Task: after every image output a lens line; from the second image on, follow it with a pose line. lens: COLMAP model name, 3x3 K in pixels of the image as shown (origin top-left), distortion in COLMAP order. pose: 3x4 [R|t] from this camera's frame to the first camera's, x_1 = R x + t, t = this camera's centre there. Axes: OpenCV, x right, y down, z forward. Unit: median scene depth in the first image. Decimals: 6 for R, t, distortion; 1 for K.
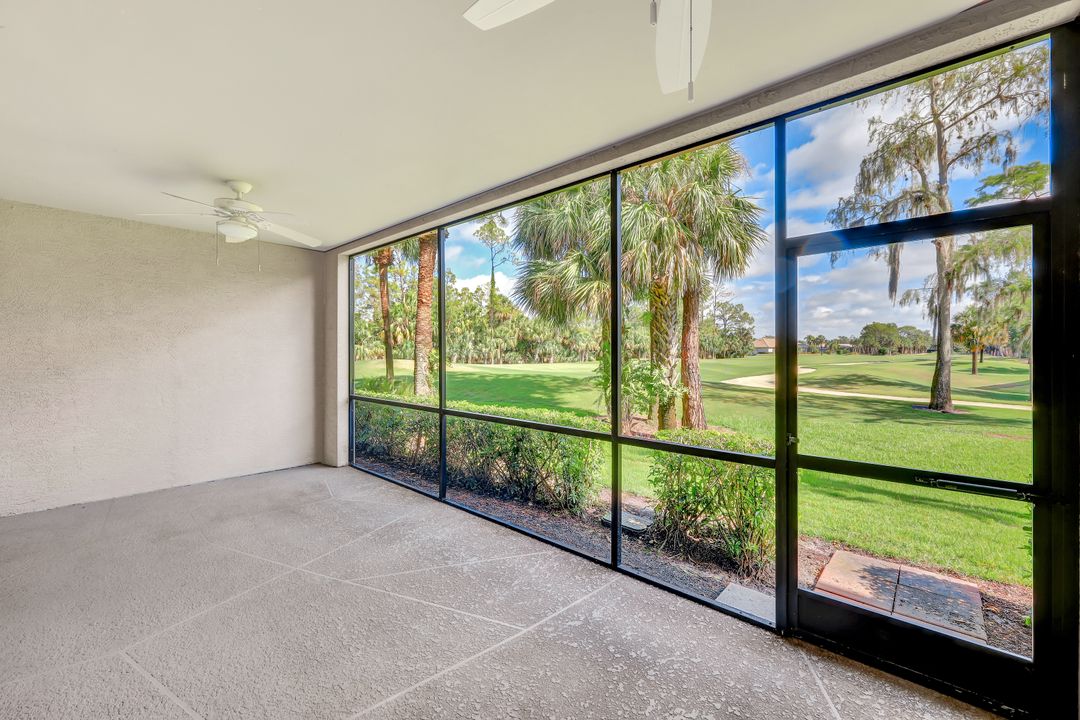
lens RADIAL K [[436.4, 0, 544.9], [0, 436.4, 361.4], [0, 0, 1]] dist [0.007286, 0.000048]
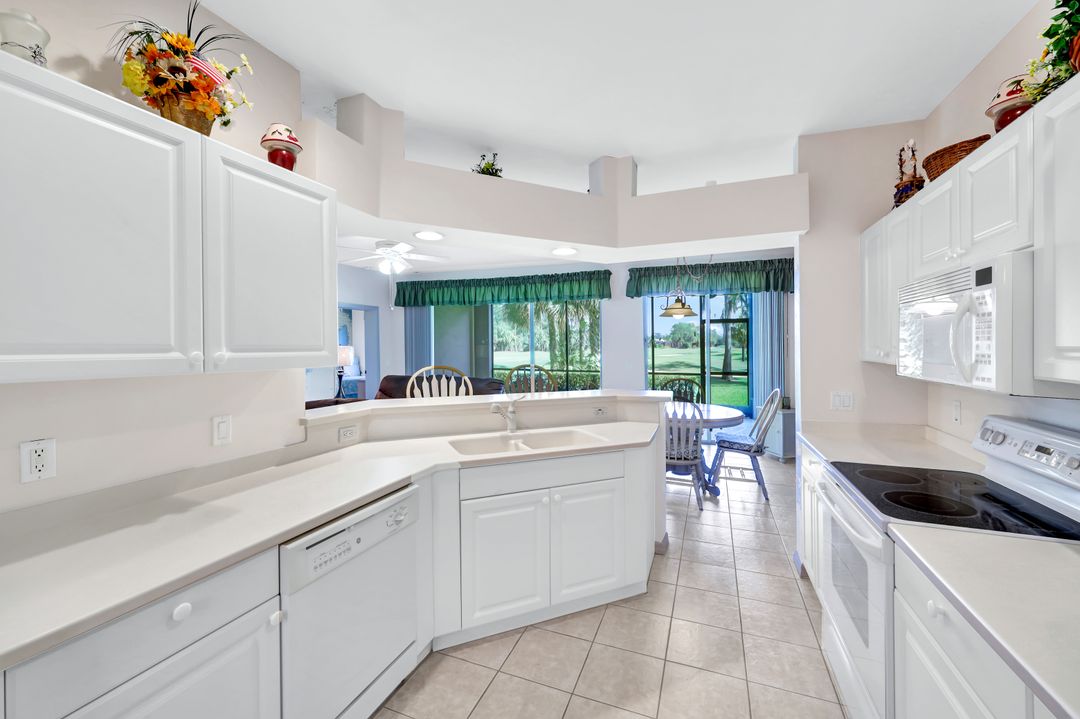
lens RADIAL K [[436.1, 0, 544.7], [0, 436.1, 349.4], [0, 0, 1]] dist [0.003893, 0.000505]
pose [[0.941090, -0.000318, 0.338156, -0.199421], [0.004166, 0.999935, -0.010653, 0.003468], [-0.338130, 0.011434, 0.941030, -0.210288]]
